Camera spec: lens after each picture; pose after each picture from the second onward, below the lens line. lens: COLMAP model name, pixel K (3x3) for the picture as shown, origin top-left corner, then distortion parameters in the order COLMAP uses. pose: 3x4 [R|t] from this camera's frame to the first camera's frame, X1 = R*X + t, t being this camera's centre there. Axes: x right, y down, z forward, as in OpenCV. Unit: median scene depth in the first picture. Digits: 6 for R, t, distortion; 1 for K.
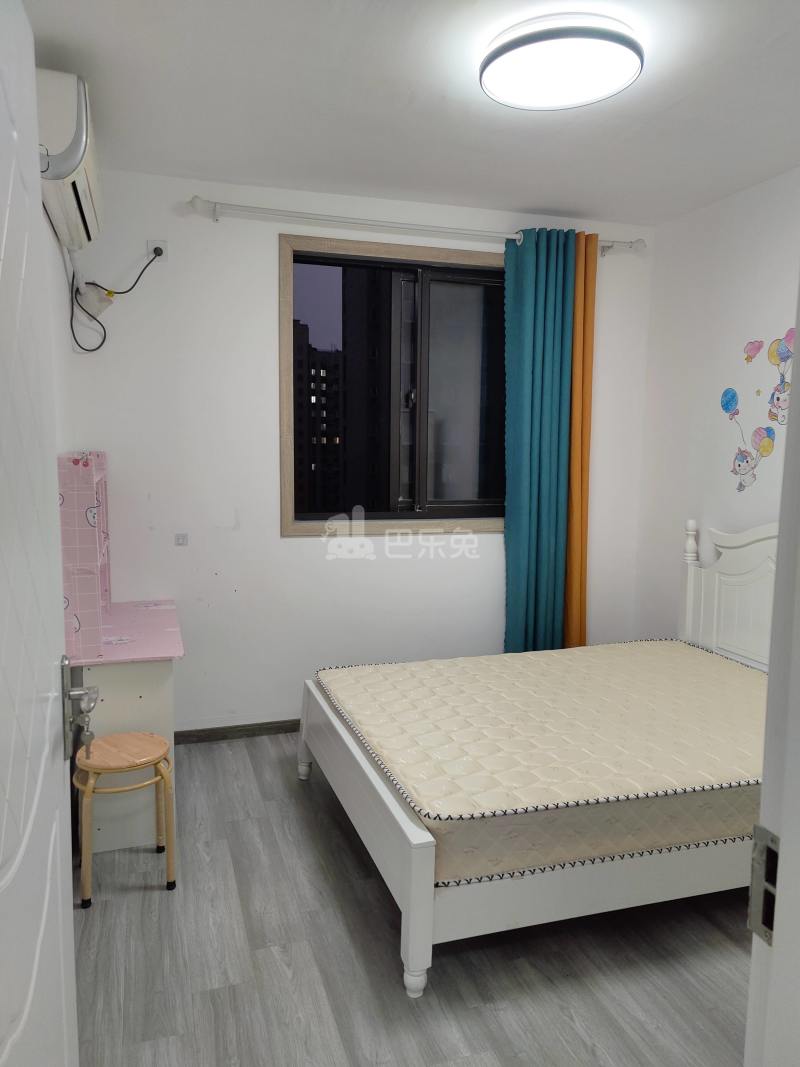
lens RADIAL K [[793.4, 0, 392.2], [0, 793.4, 535.7], [0, 0, 1]] dist [0.031403, 0.000128]
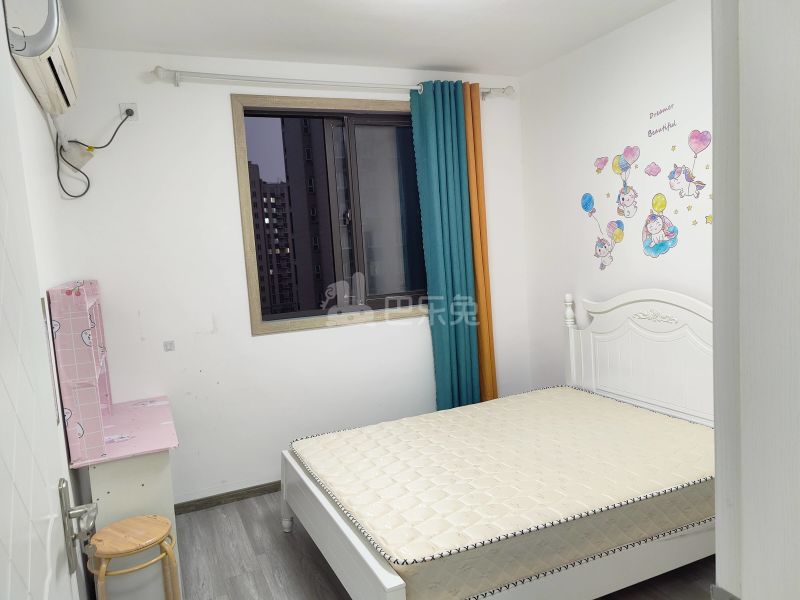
lens RADIAL K [[594.9, 0, 400.0], [0, 594.9, 300.0], [0, 0, 1]] dist [0.031403, 0.000128]
pose [[0.990298, -0.085779, 0.109320, -0.009303], [0.088603, 0.995841, -0.021226, -0.014752], [-0.107045, 0.030707, 0.993780, 0.053076]]
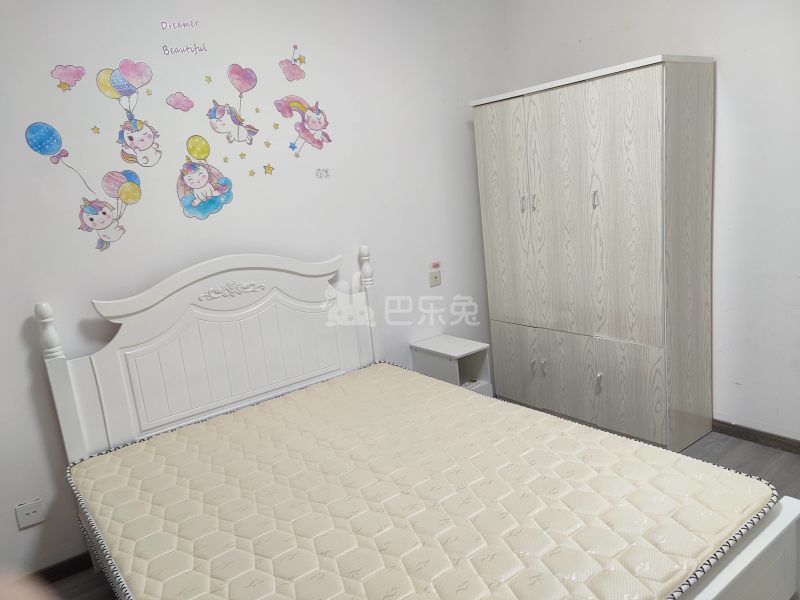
lens RADIAL K [[594.9, 0, 400.0], [0, 594.9, 300.0], [0, 0, 1]] dist [0.031403, 0.000128]
pose [[-0.348768, -0.166289, 0.922339, -0.267872], [0.199071, 0.948532, 0.246287, -0.101143], [-0.915823, 0.269508, -0.297714, 0.942317]]
